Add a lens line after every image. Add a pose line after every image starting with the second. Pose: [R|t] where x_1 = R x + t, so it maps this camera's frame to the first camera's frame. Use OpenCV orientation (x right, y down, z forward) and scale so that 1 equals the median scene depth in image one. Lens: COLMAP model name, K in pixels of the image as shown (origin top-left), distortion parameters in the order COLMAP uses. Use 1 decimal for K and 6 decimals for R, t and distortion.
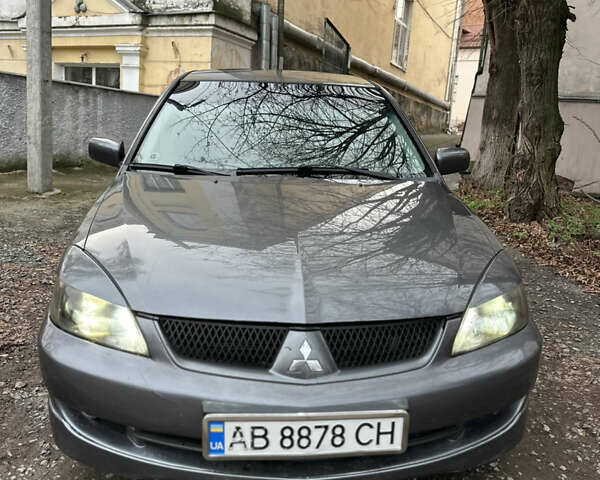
lens RADIAL K [[560.9, 0, 287.3], [0, 560.9, 240.9], [0, 0, 1]] dist [0.121416, -0.198725]
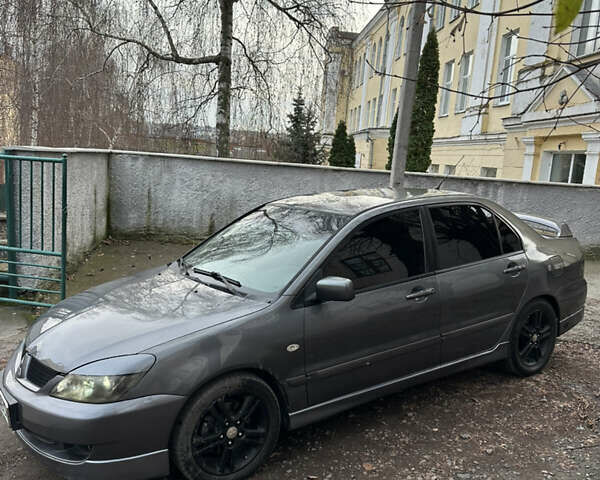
lens RADIAL K [[550.8, 0, 300.0], [0, 550.8, 240.0], [0, 0, 1]] dist [0.221515, -0.367555]
pose [[0.499237, 0.103129, -0.860306, 0.351985], [-0.199035, 0.979990, 0.001975, -0.068670], [0.843295, 0.170245, 0.509774, 0.115122]]
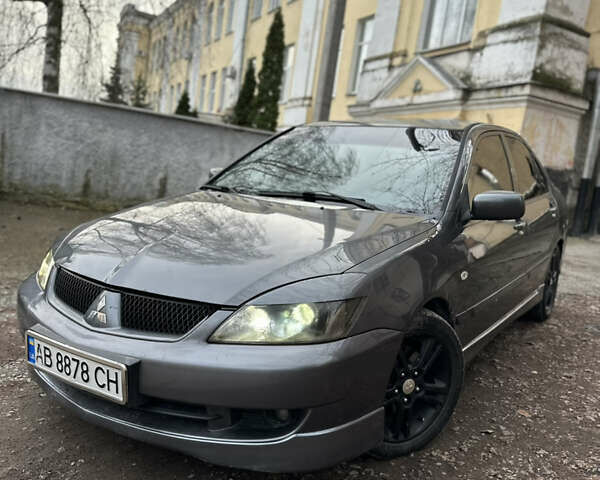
lens RADIAL K [[560.9, 0, 287.3], [0, 560.9, 240.9], [0, 0, 1]] dist [0.121416, -0.198725]
pose [[0.776245, 0.112370, -0.620336, 0.177859], [-0.196133, 0.978201, -0.068232, 0.009707], [0.599146, 0.174633, 0.781363, 0.037906]]
